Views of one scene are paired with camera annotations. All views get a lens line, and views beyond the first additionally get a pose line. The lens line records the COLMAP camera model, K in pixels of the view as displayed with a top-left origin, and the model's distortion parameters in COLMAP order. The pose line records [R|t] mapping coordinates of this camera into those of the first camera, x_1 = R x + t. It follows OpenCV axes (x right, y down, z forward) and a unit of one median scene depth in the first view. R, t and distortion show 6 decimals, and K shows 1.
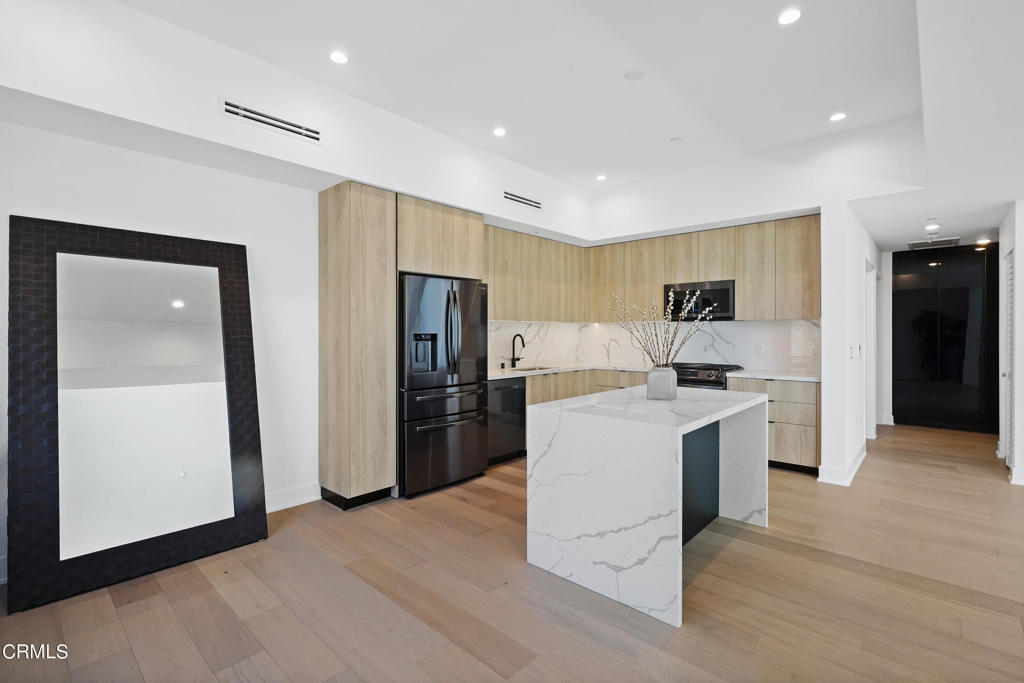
lens RADIAL K [[469.7, 0, 508.0], [0, 469.7, 334.5], [0, 0, 1]] dist [-0.005865, 0.001746]
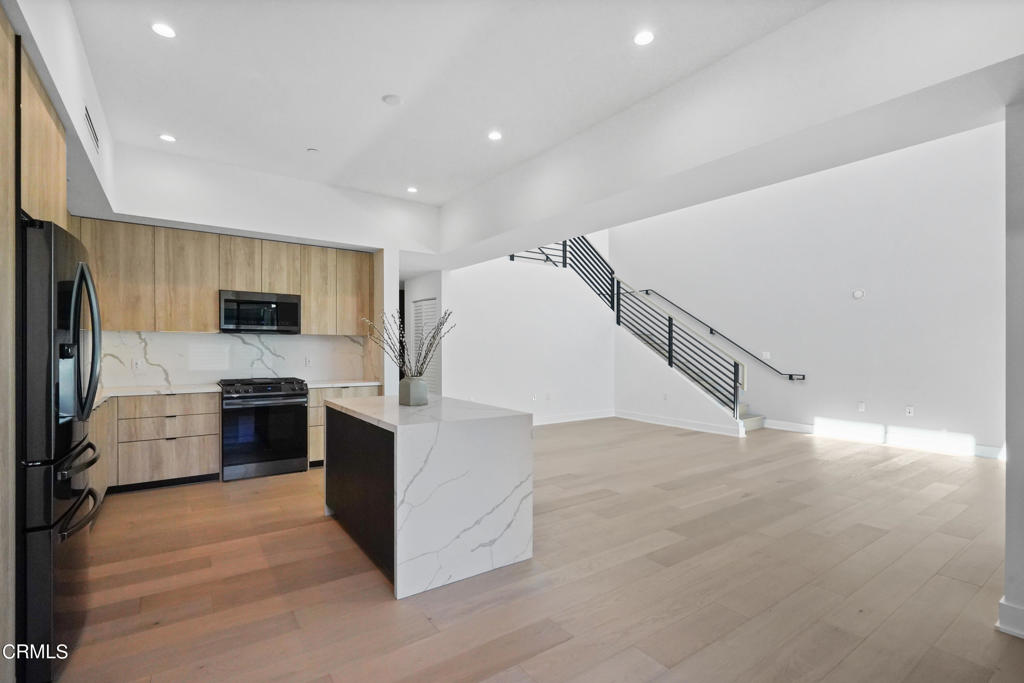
lens RADIAL K [[469.7, 0, 505.1], [0, 469.7, 352.6], [0, 0, 1]] dist [-0.005865, 0.001746]
pose [[0.213882, -0.005098, 0.976846, -0.438782], [-0.001317, 0.999984, 0.005508, 0.004075], [-0.976859, -0.002465, 0.213872, 0.337703]]
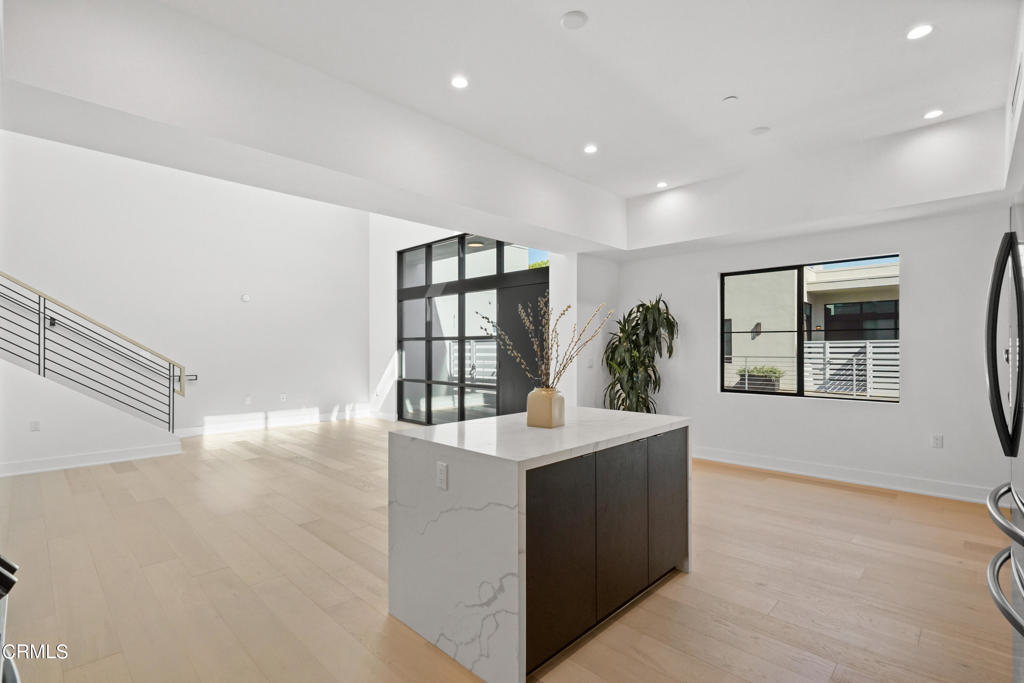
lens RADIAL K [[469.7, 0, 508.4], [0, 469.7, 338.0], [0, 0, 1]] dist [-0.005865, 0.001746]
pose [[-0.999492, 0.000237, 0.031866, 0.221818], [-0.000363, 0.999823, -0.018823, -0.002489], [-0.031865, -0.018825, -0.999315, 1.110985]]
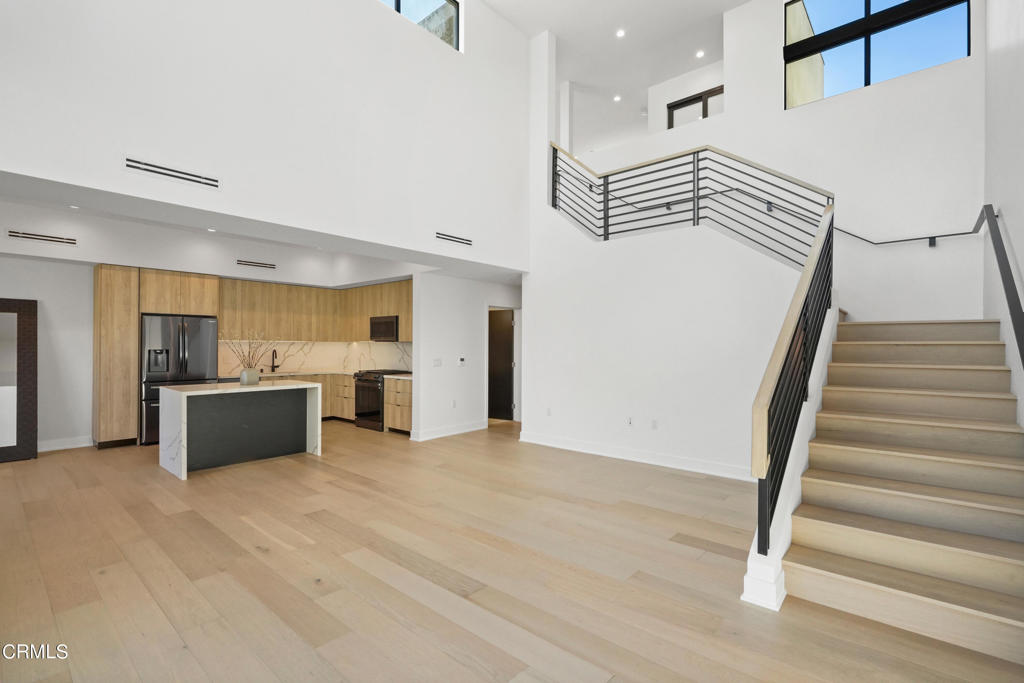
lens RADIAL K [[469.7, 0, 509.7], [0, 469.7, 344.9], [0, 0, 1]] dist [-0.005865, 0.001746]
pose [[0.999596, 0.007305, 0.027459, 0.817363], [-0.007139, 0.999956, -0.006157, -0.013098], [-0.027503, 0.005959, 0.999604, -0.574273]]
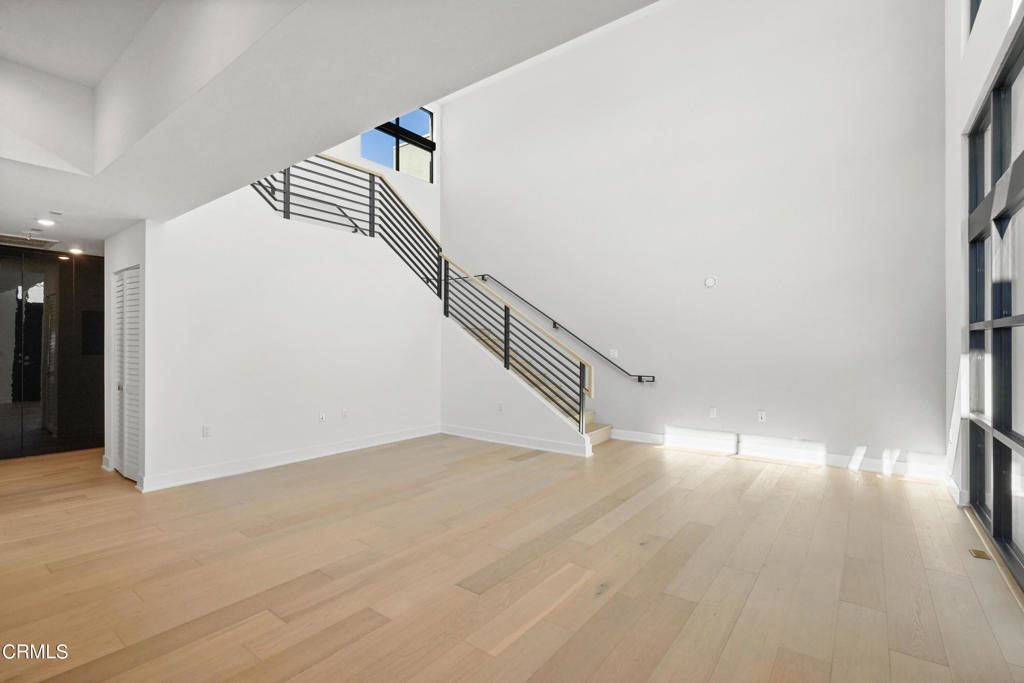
lens RADIAL K [[469.7, 0, 508.9], [0, 469.7, 340.6], [0, 0, 1]] dist [-0.005865, 0.001746]
pose [[-0.093583, 0.012098, 0.995538, -0.020750], [0.002343, 0.999926, -0.011931, -0.000798], [-0.995609, 0.001216, -0.093604, 0.241177]]
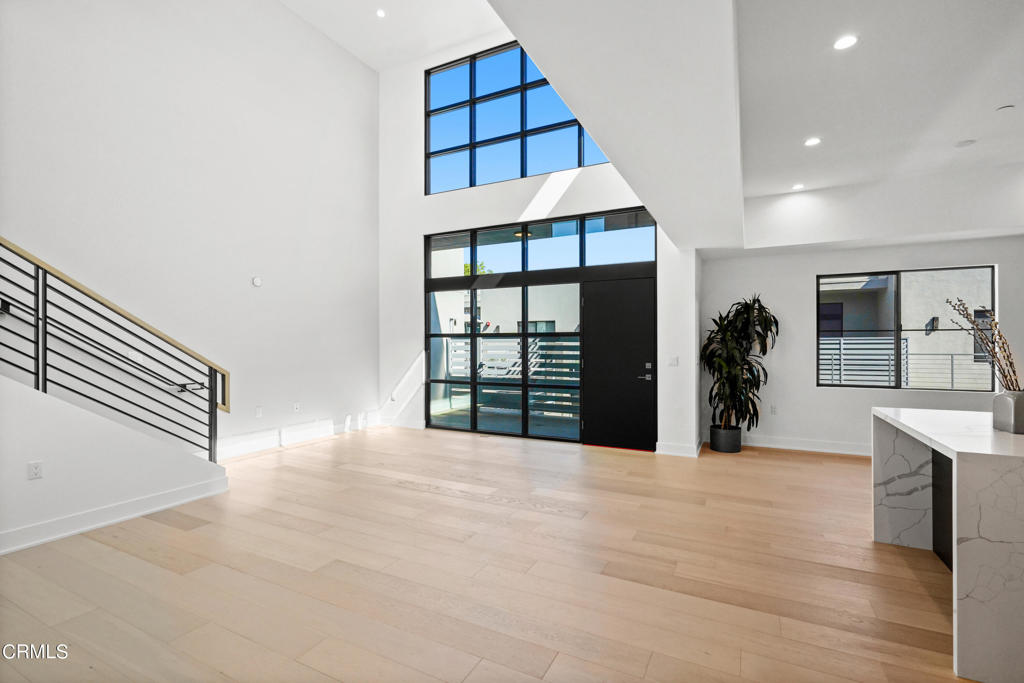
lens RADIAL K [[469.7, 0, 506.9], [0, 469.7, 343.7], [0, 0, 1]] dist [-0.005865, 0.001746]
pose [[-0.964093, 0.001665, -0.265559, 0.825895], [0.001655, 0.999999, 0.000262, -0.004812], [0.265559, -0.000187, -0.964095, 0.928961]]
